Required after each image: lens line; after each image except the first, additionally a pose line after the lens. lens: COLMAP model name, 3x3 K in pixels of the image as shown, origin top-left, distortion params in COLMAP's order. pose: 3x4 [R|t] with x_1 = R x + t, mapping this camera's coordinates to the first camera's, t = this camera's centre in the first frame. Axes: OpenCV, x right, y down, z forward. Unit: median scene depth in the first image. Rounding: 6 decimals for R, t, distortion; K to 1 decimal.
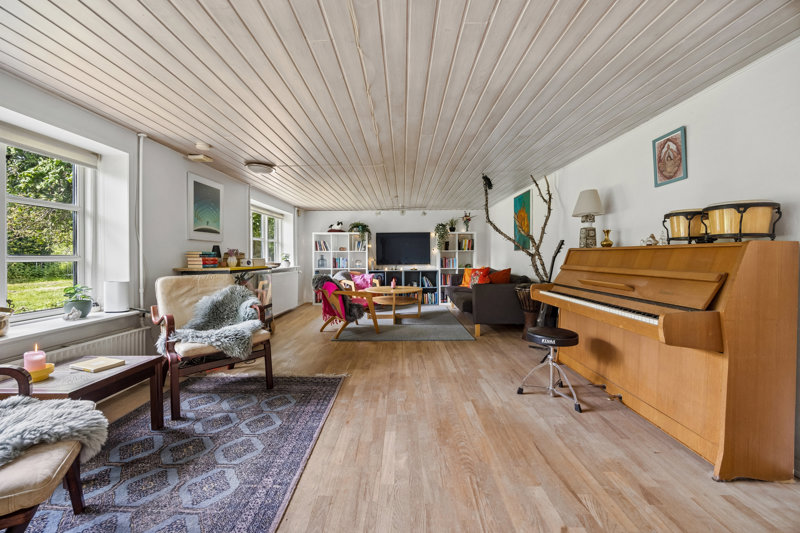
lens RADIAL K [[309.0, 0, 400.2], [0, 309.0, 255.8], [0, 0, 1]] dist [-0.000445, -0.000179]
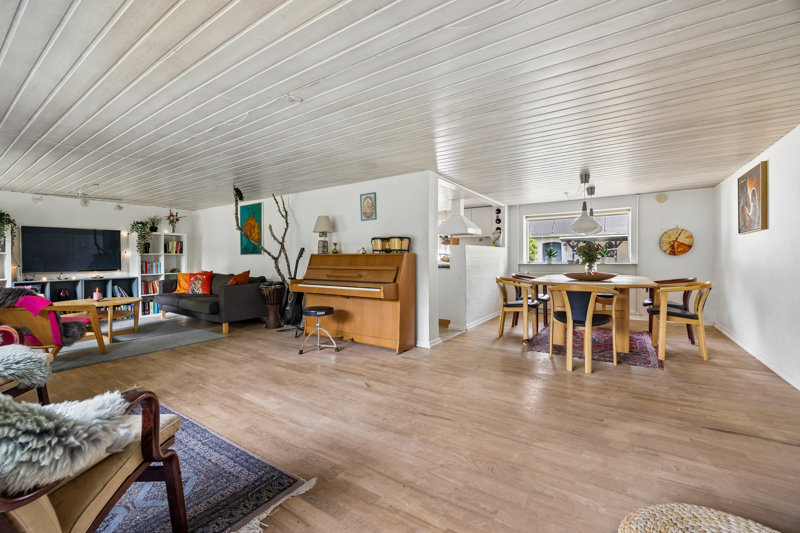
lens RADIAL K [[331.2, 0, 400.0], [0, 331.2, 258.9], [0, 0, 1]] dist [0.000280, 0.000042]
pose [[0.556478, -0.001796, 0.830860, -0.513218], [0.002742, 0.999996, 0.000325, -0.000383], [-0.830858, 0.002097, 0.556481, -0.203590]]
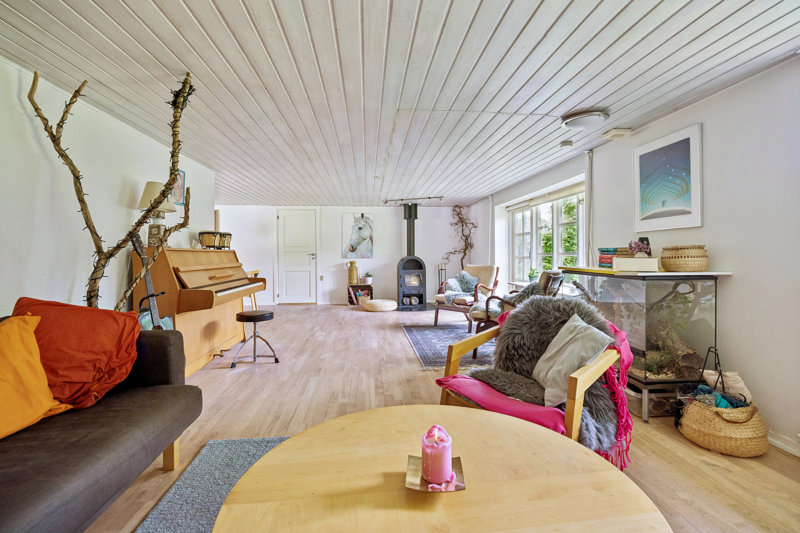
lens RADIAL K [[368.1, 0, 399.7], [0, 368.1, 254.9], [0, 0, 1]] dist [-0.000107, -0.000009]
pose [[-0.995506, 0.006582, -0.094468, 0.016902], [0.006534, 0.999978, 0.000819, -0.000670], [0.094472, 0.000198, -0.995528, 2.036641]]
